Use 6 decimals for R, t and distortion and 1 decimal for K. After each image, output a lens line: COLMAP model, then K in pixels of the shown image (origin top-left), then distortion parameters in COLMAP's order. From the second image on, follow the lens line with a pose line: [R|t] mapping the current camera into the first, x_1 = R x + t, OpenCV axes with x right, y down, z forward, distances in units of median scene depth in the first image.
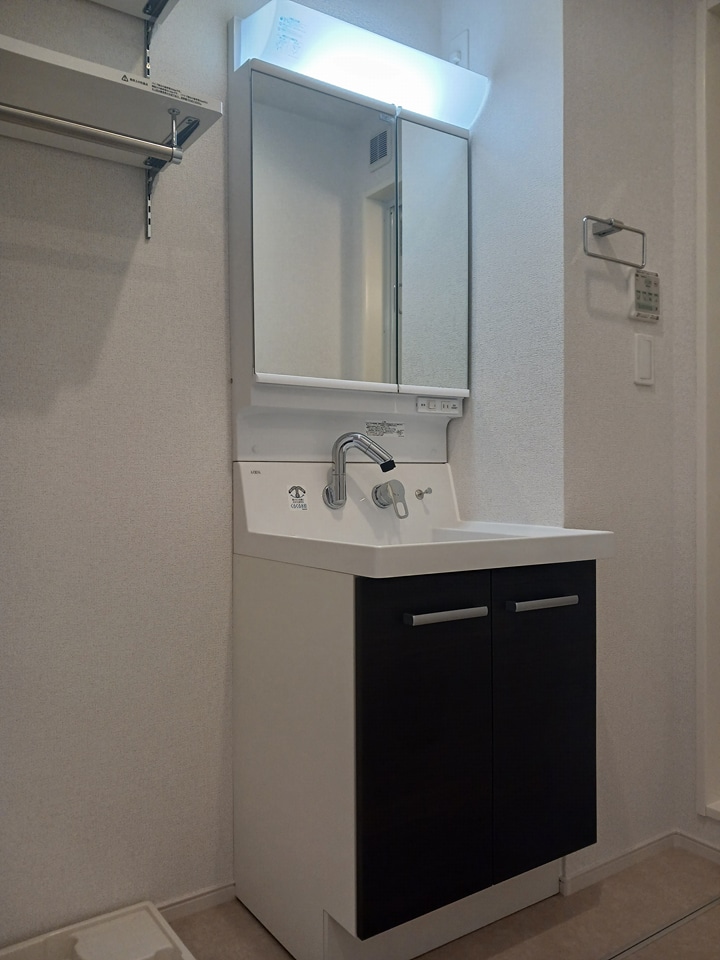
lens RADIAL K [[745.7, 0, 366.4], [0, 745.7, 479.9], [0, 0, 1]] dist [0.036956, -0.040592]
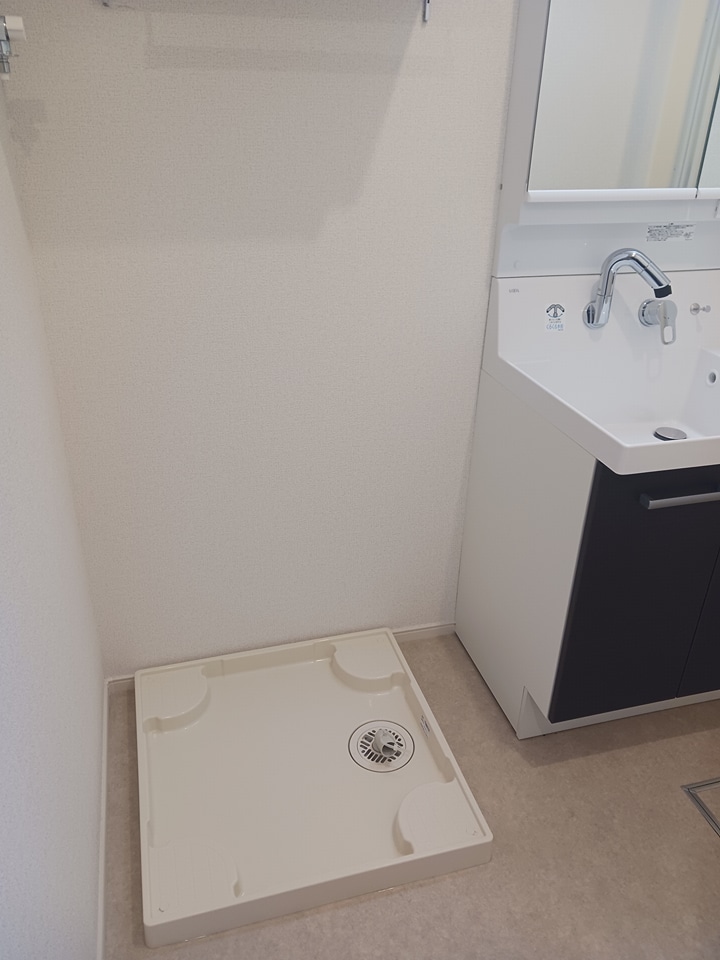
lens RADIAL K [[745.7, 0, 364.0], [0, 745.7, 481.2], [0, 0, 1]] dist [0.036956, -0.040592]
pose [[0.945475, 0.179717, -0.271623, -0.025662], [-0.035469, 0.885835, 0.462643, -0.228530], [0.323757, -0.427783, 0.843909, 0.020412]]
